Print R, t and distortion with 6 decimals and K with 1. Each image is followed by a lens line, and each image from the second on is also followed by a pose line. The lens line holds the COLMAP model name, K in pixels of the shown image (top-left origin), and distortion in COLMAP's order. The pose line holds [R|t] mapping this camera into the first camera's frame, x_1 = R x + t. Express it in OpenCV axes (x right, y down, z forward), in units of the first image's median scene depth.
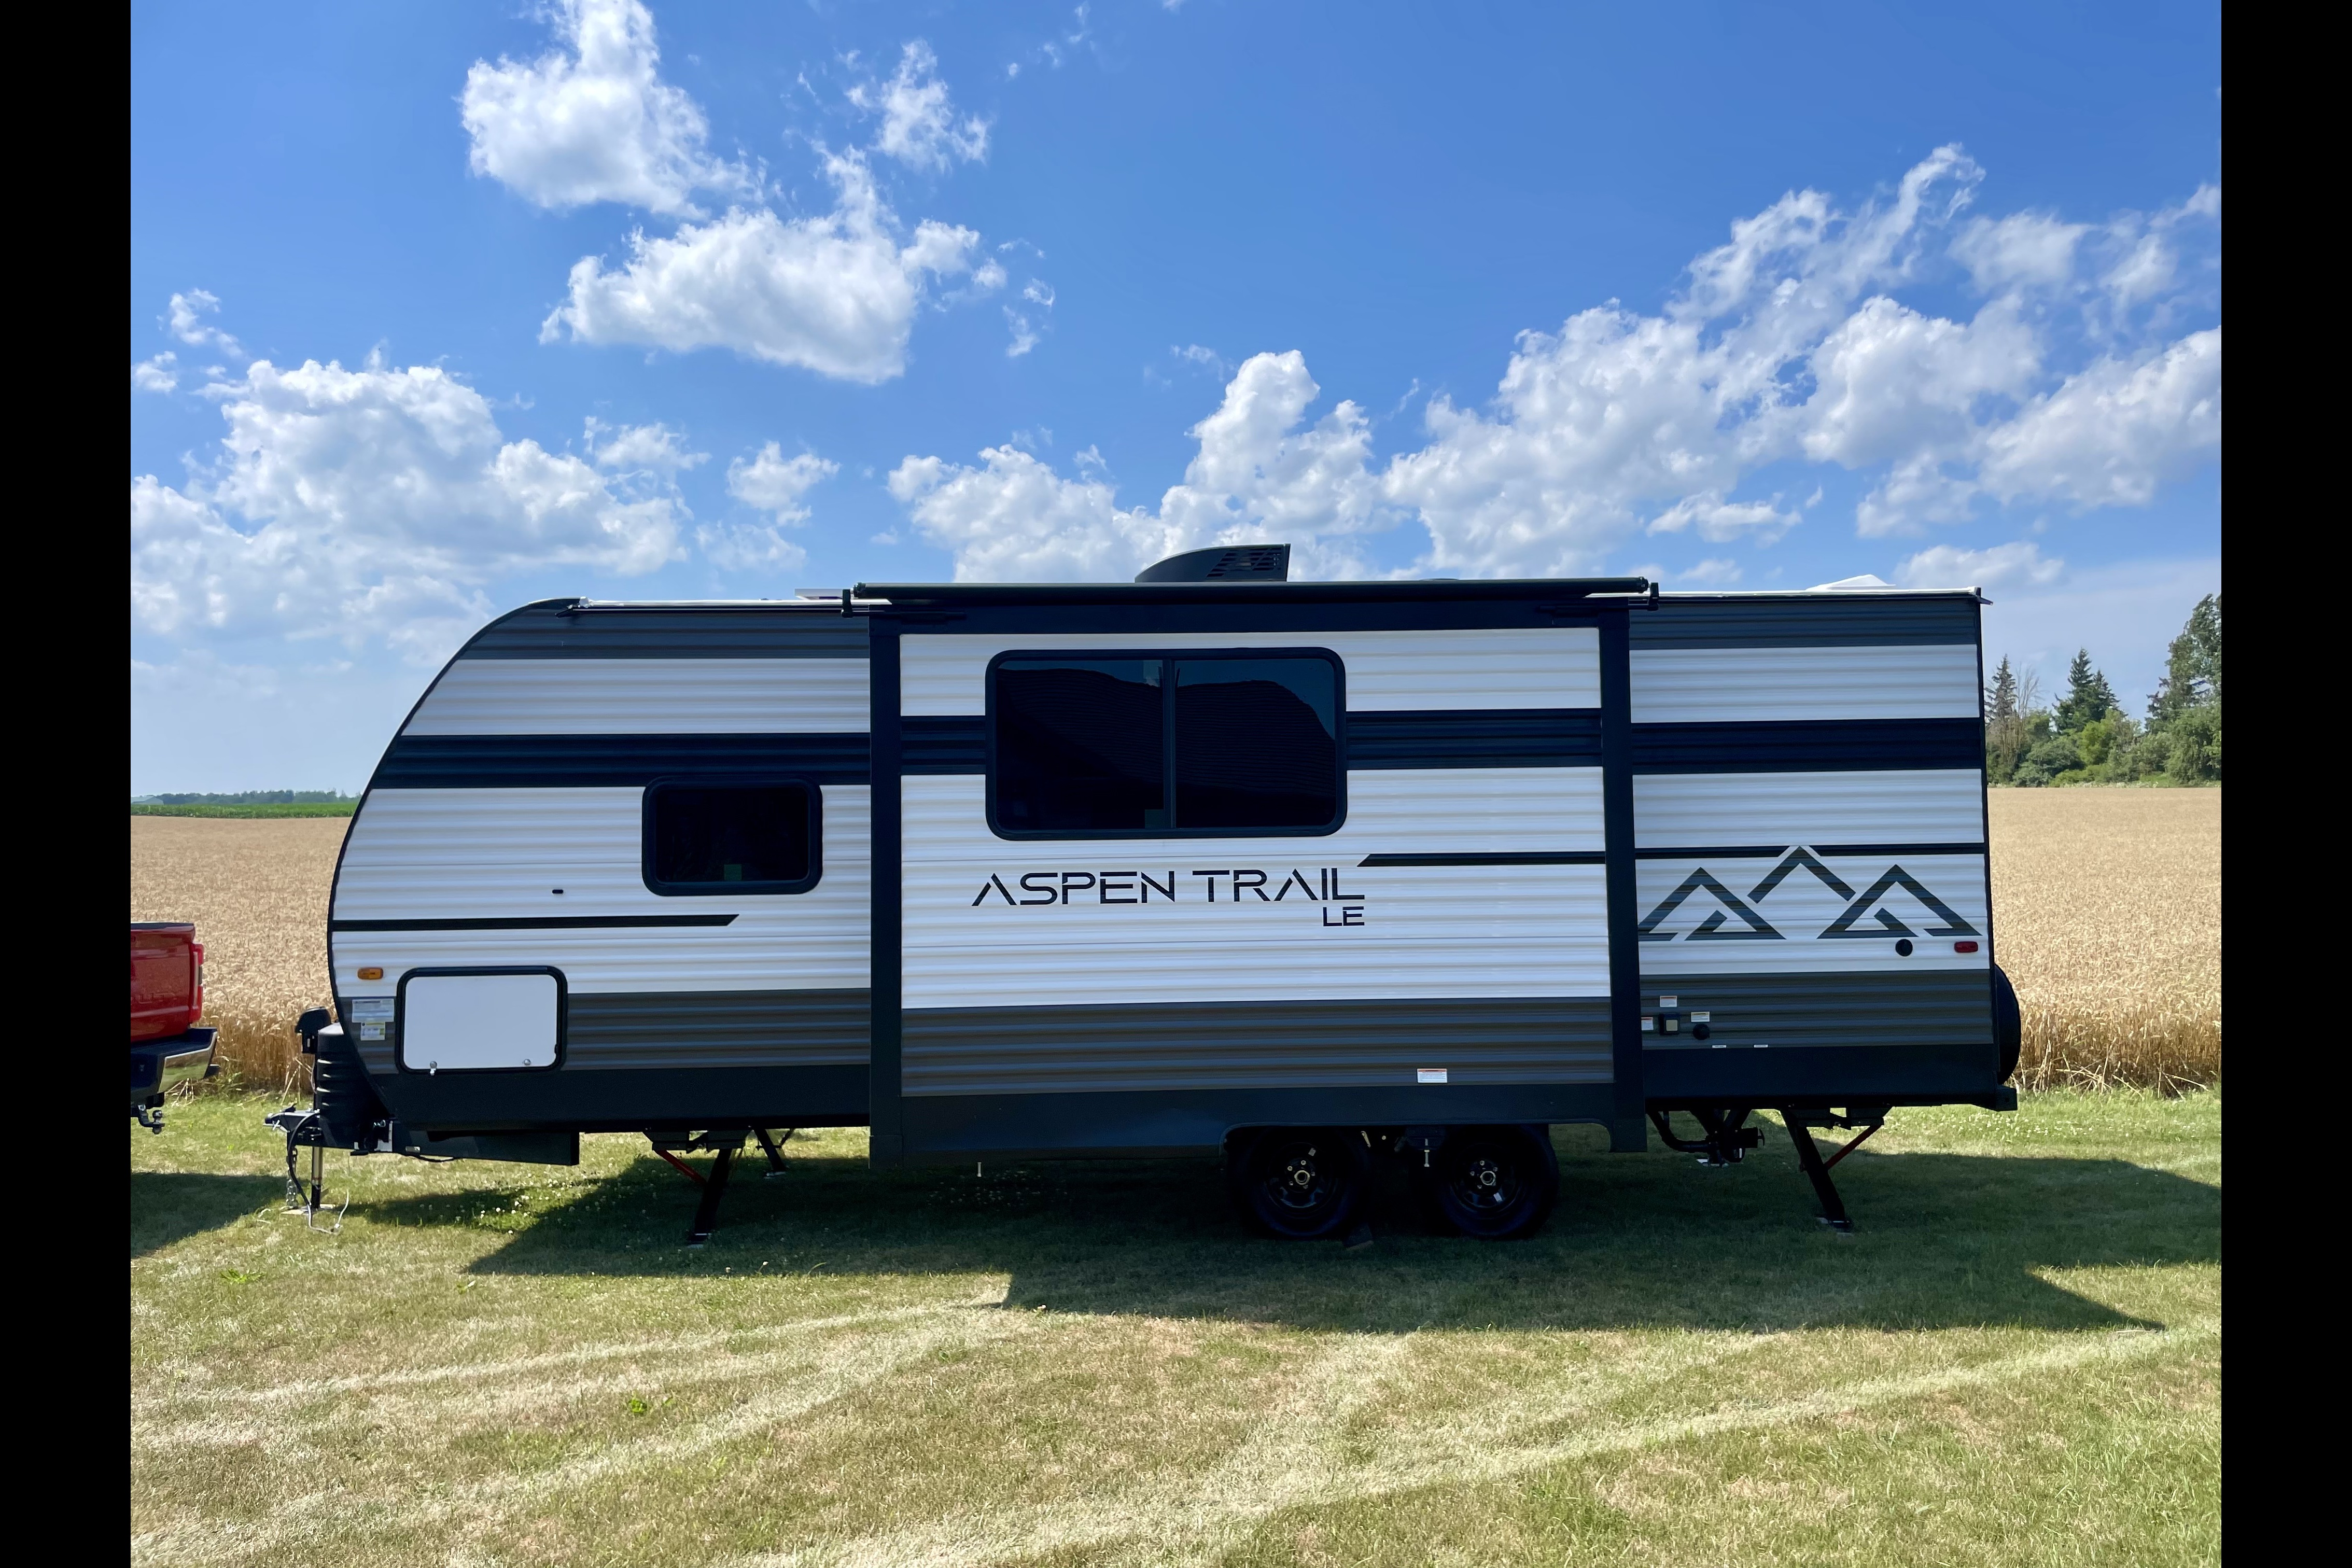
lens RADIAL K [[1636.9, 0, 1174.9], [0, 1636.9, 776.3], [0, 0, 1]] dist [0.050056, -0.053500]
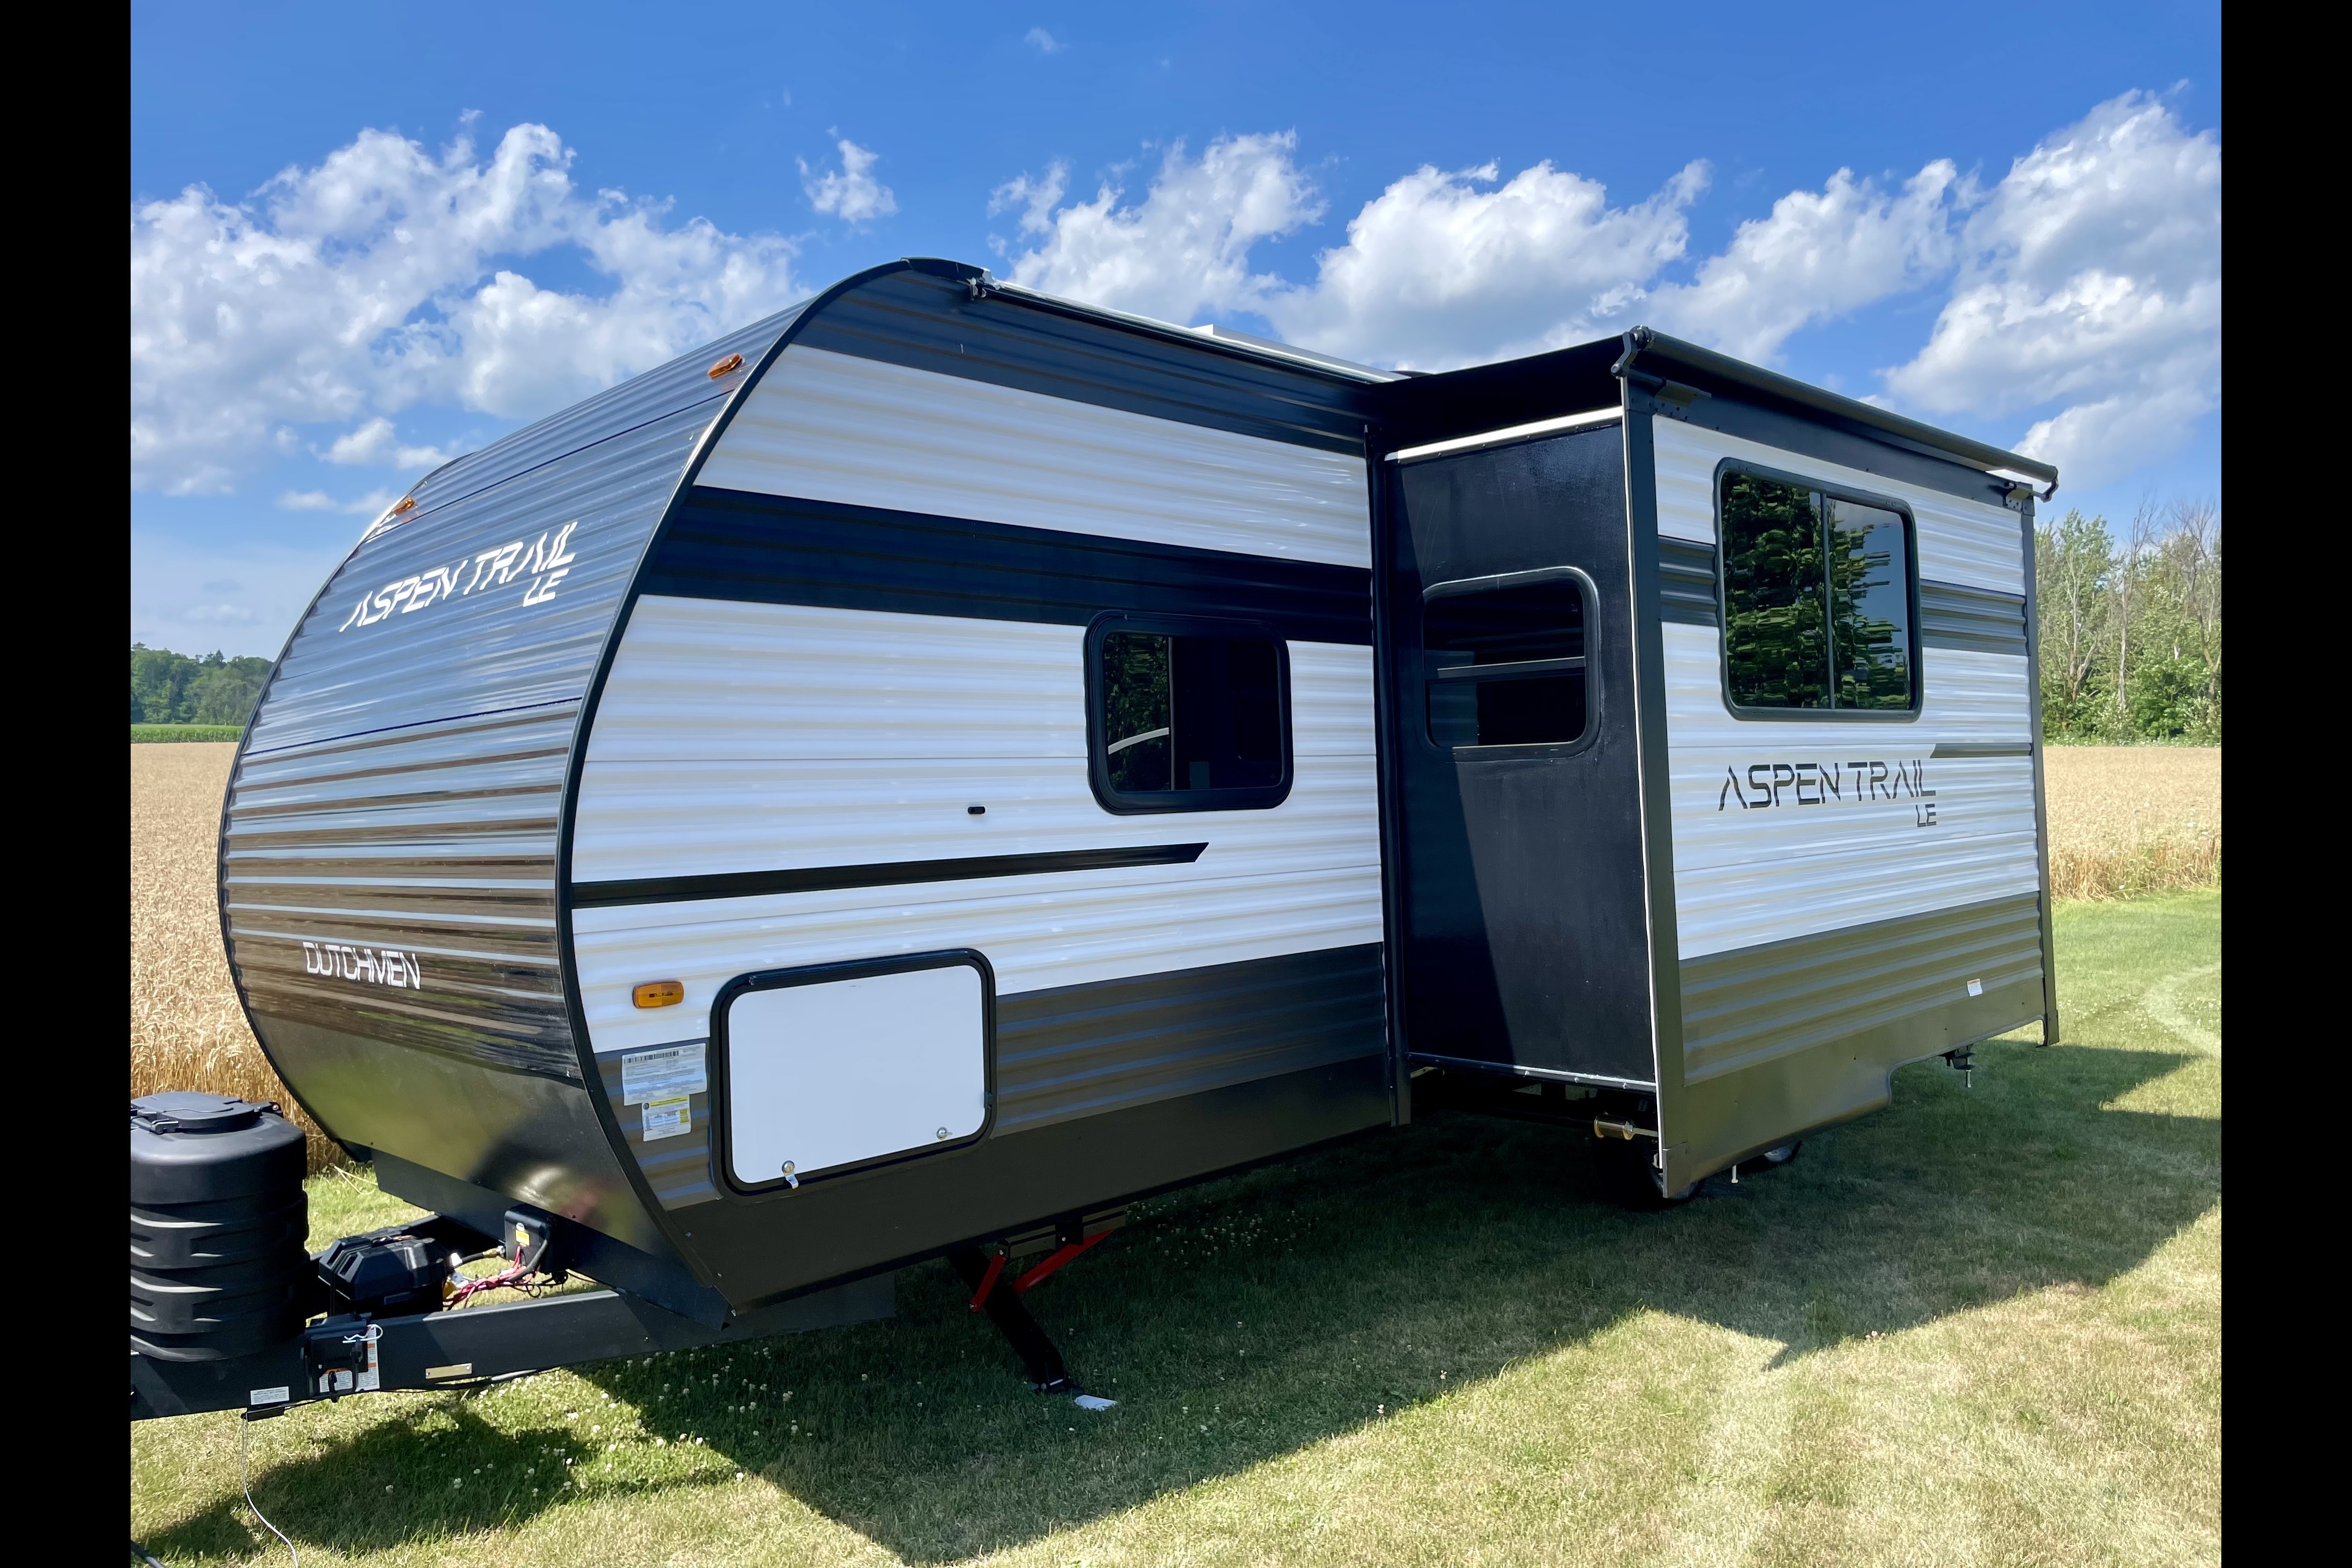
lens RADIAL K [[1636.9, 0, 1172.1], [0, 1636.9, 784.1], [0, 0, 1]] dist [0.050056, -0.053500]
pose [[0.721536, -0.006164, 0.692349, -0.701417], [-0.015514, 0.999565, 0.025067, 0.047100], [-0.692203, -0.028827, 0.721127, 0.571707]]
